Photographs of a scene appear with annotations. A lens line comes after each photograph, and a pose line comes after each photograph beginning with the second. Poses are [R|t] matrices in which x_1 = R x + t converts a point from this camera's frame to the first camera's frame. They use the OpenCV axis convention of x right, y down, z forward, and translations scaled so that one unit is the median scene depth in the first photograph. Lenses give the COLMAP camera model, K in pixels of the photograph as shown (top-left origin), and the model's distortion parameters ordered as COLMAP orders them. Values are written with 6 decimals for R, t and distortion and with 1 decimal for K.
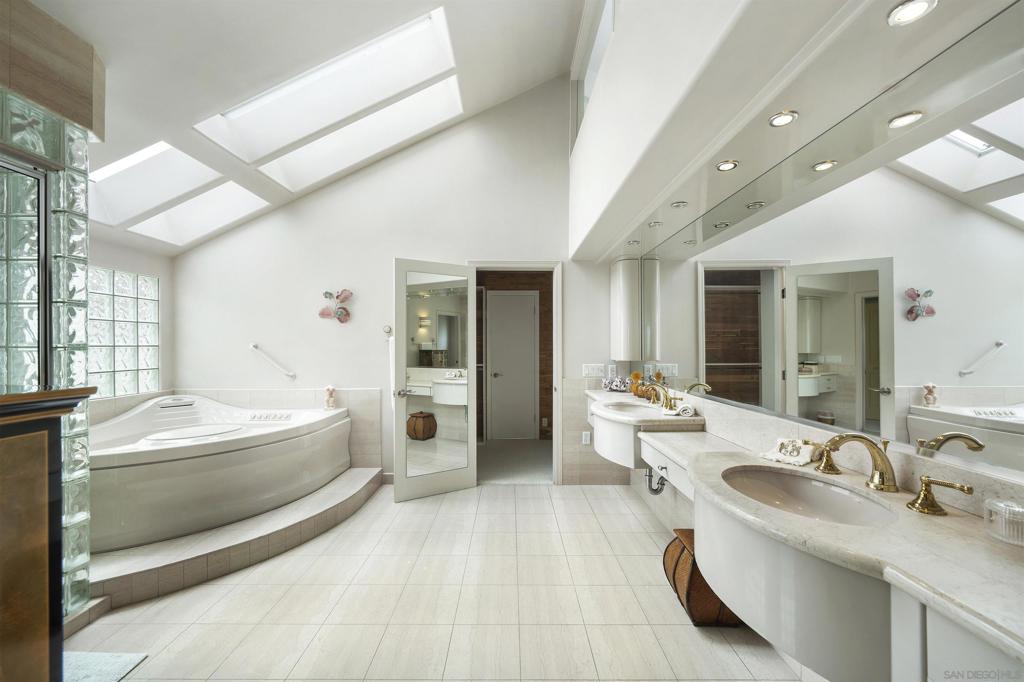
lens RADIAL K [[397.0, 0, 506.9], [0, 397.0, 344.4], [0, 0, 1]] dist [-0.001433, -0.000315]
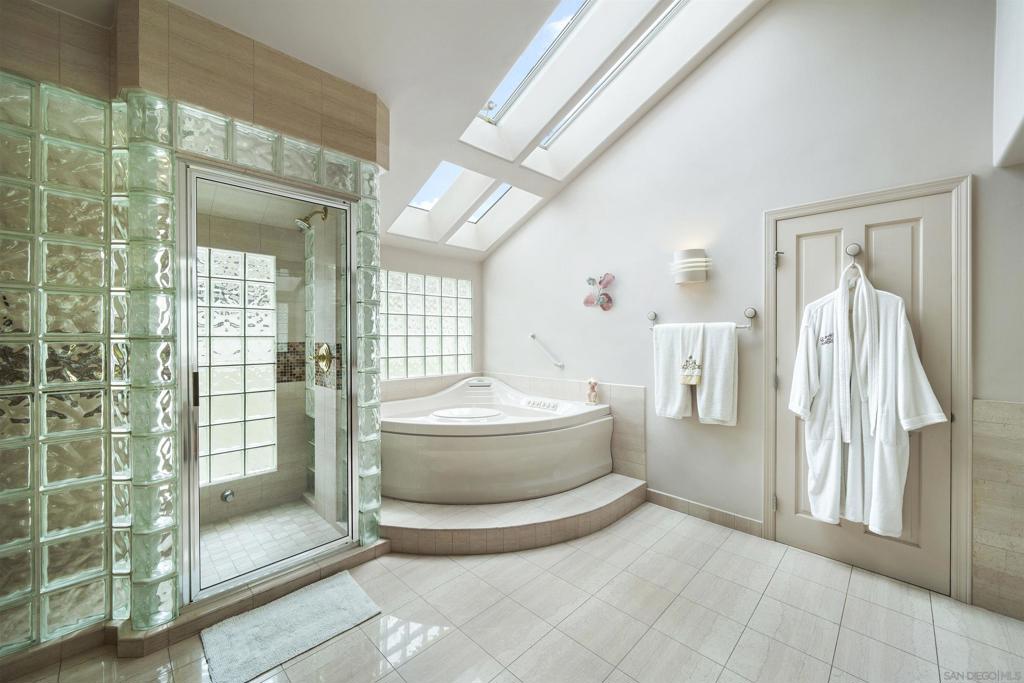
lens RADIAL K [[397.0, 0, 514.5], [0, 397.0, 335.8], [0, 0, 1]] dist [-0.001433, -0.000315]
pose [[0.719727, 0.001944, -0.694254, 0.068901], [0.002296, 0.999984, 0.005181, -0.001635], [0.694253, -0.005323, 0.719711, 0.213557]]
